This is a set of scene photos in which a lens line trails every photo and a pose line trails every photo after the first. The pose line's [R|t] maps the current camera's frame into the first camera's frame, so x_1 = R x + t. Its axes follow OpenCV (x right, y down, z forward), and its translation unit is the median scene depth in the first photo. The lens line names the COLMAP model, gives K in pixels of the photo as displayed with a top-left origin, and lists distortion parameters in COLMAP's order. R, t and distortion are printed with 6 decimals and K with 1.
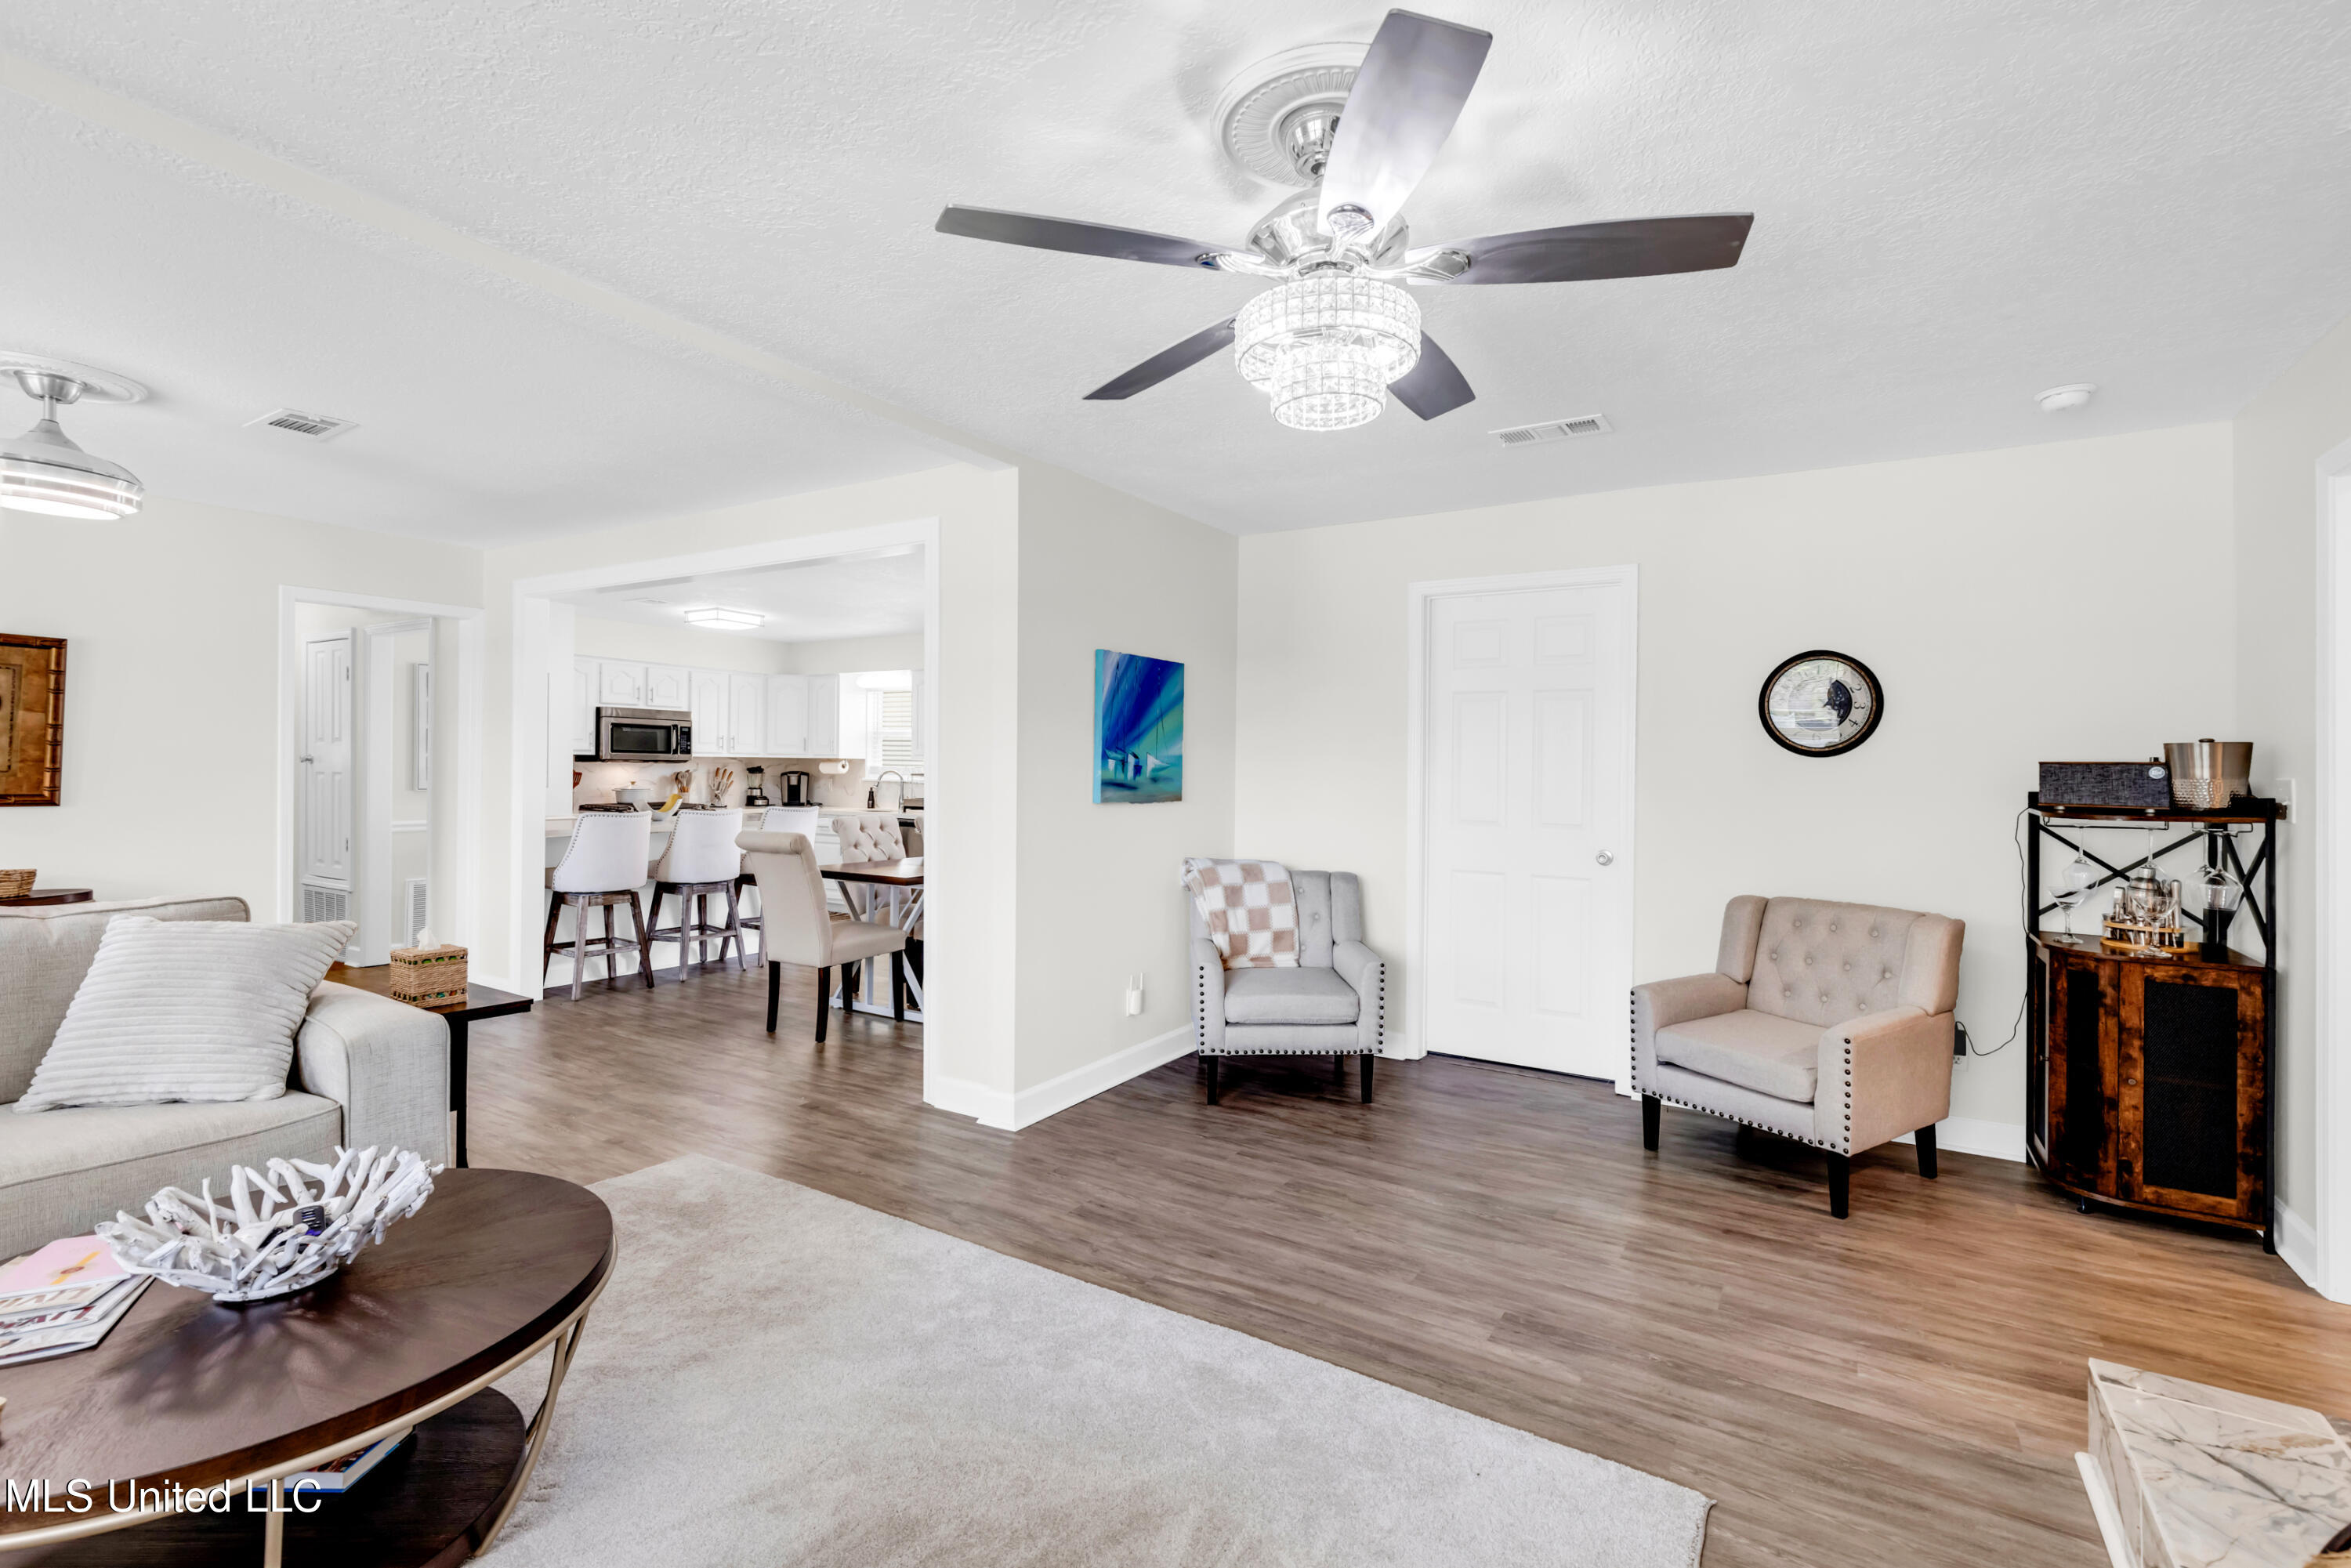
lens RADIAL K [[1065.0, 0, 1185.5], [0, 1065.0, 769.2], [0, 0, 1]] dist [-0.000539, -0.000273]
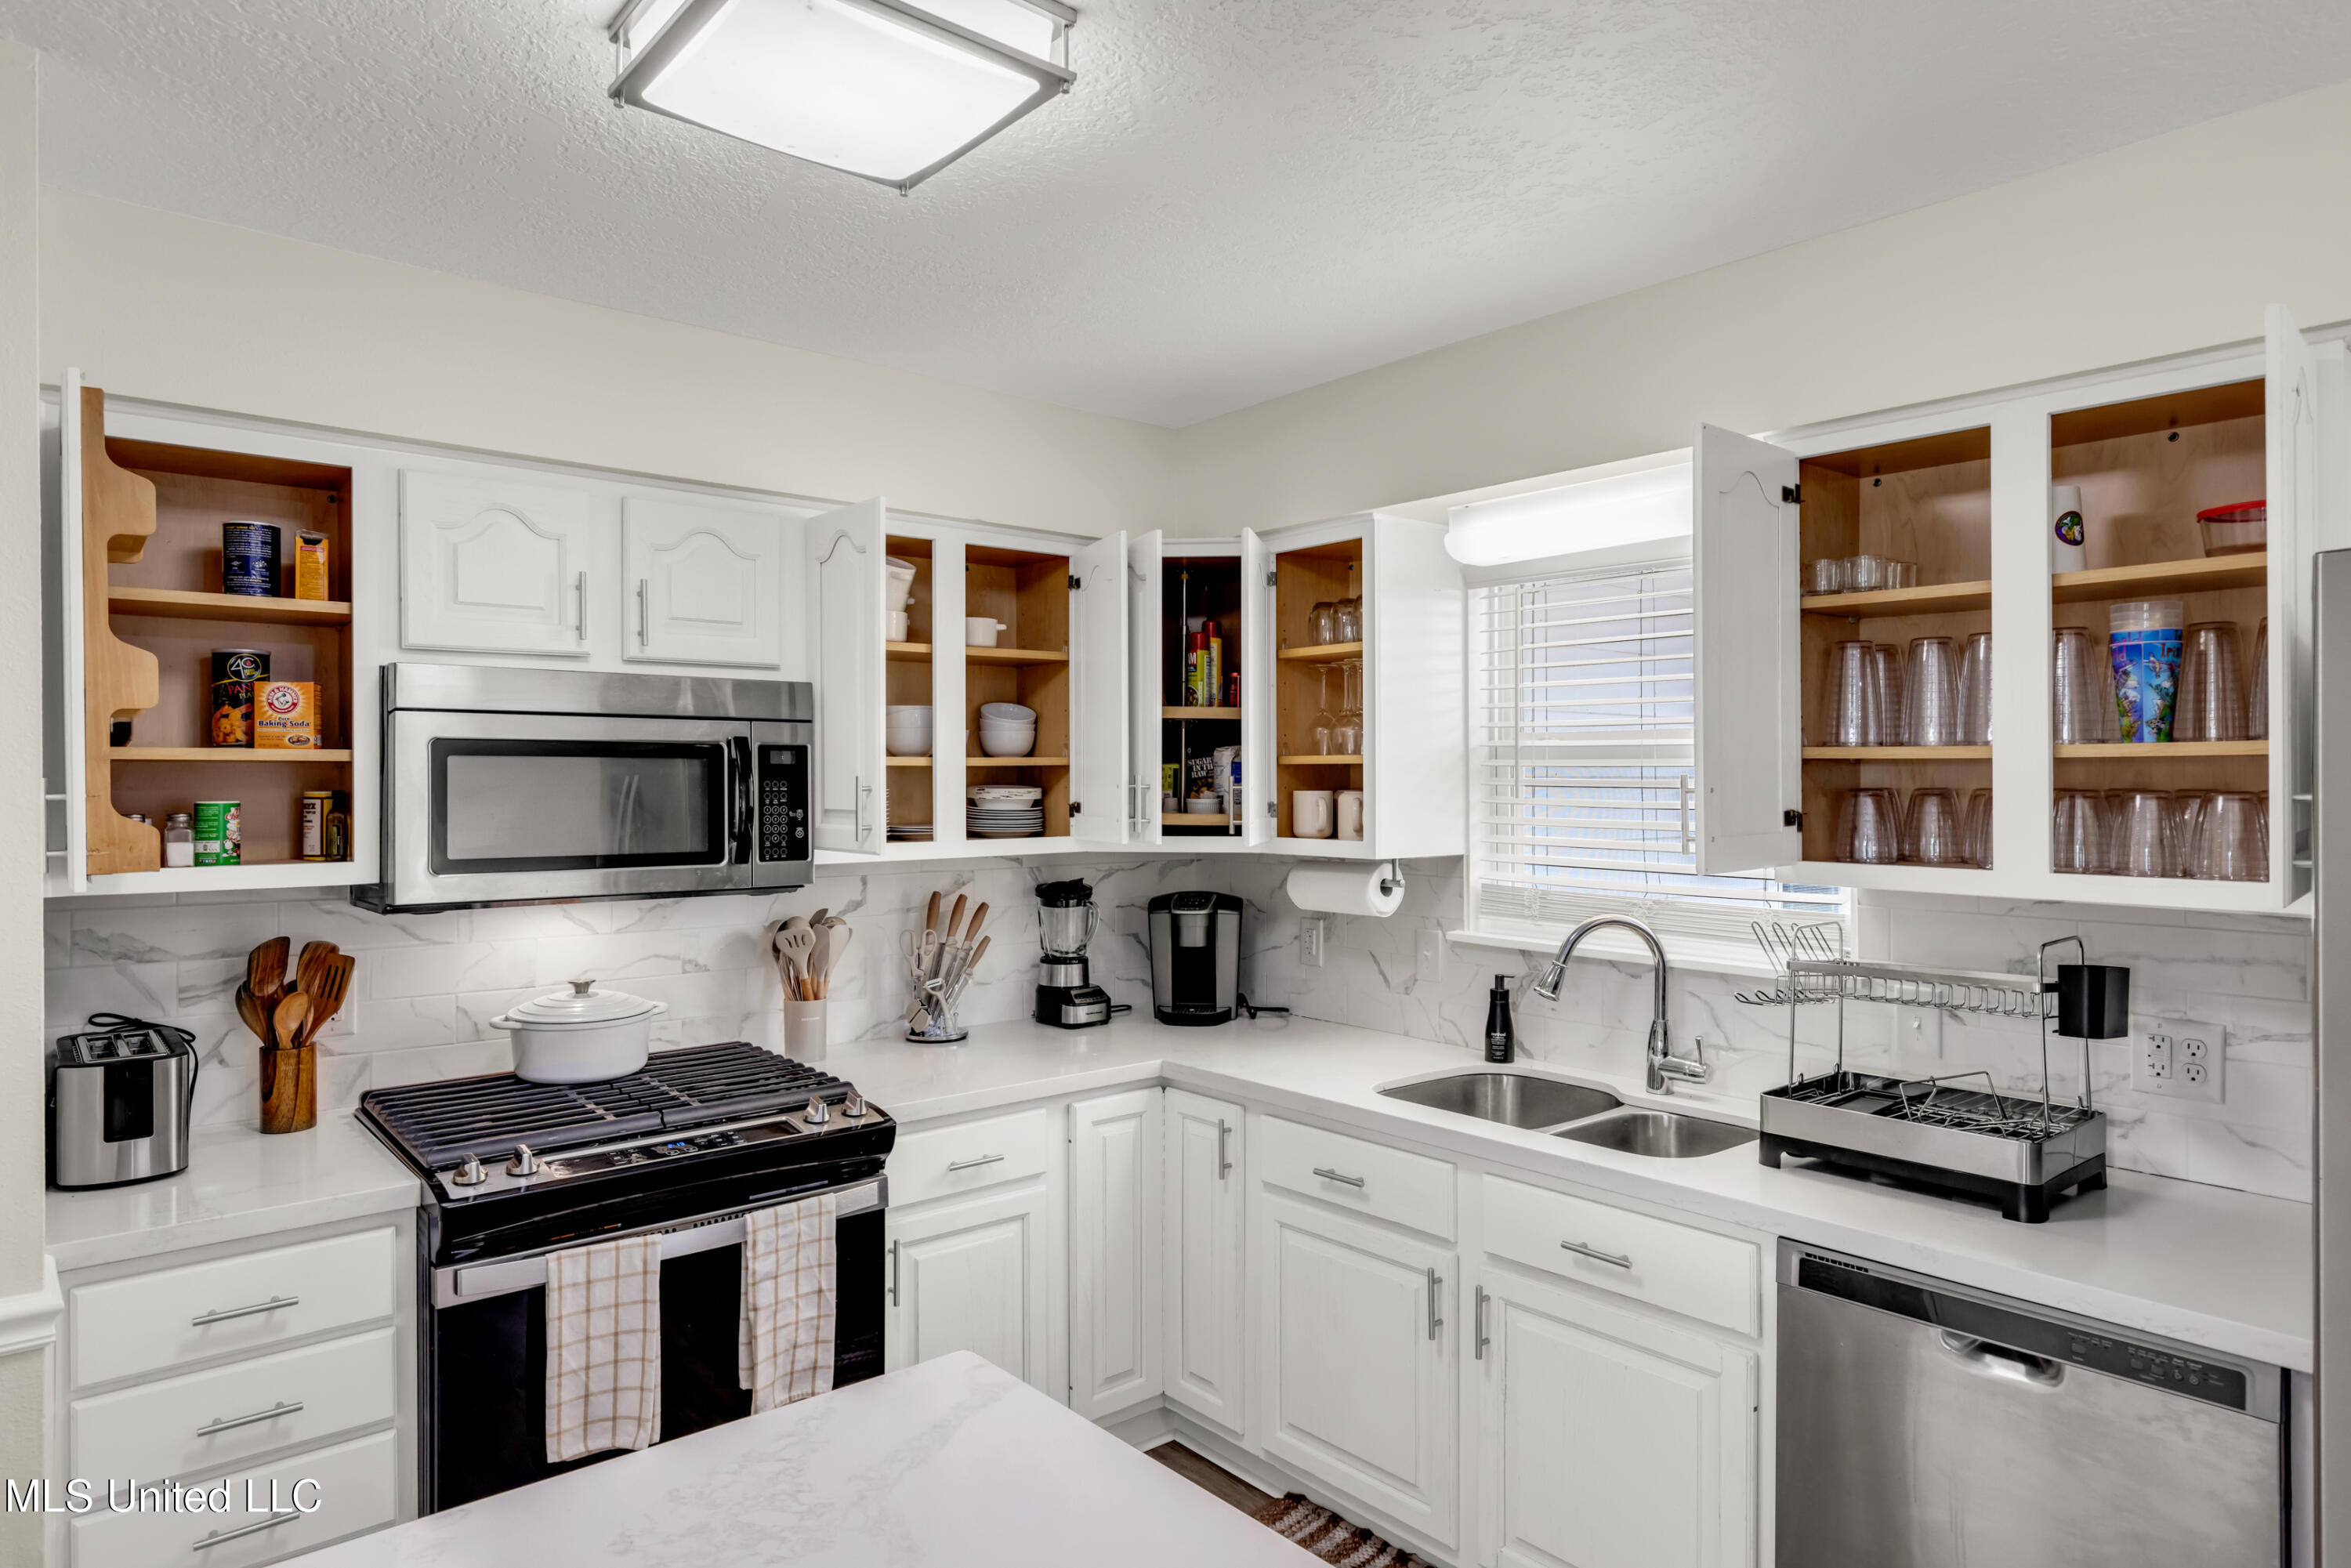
lens RADIAL K [[1366.2, 0, 1174.6], [0, 1366.2, 784.6], [0, 0, 1]] dist [-0.000511, -0.000034]
pose [[0.951351, -0.014794, -0.307754, -0.266204], [0.014109, 0.999891, -0.004451, -0.026110], [0.307786, -0.000108, 0.951456, 0.669575]]
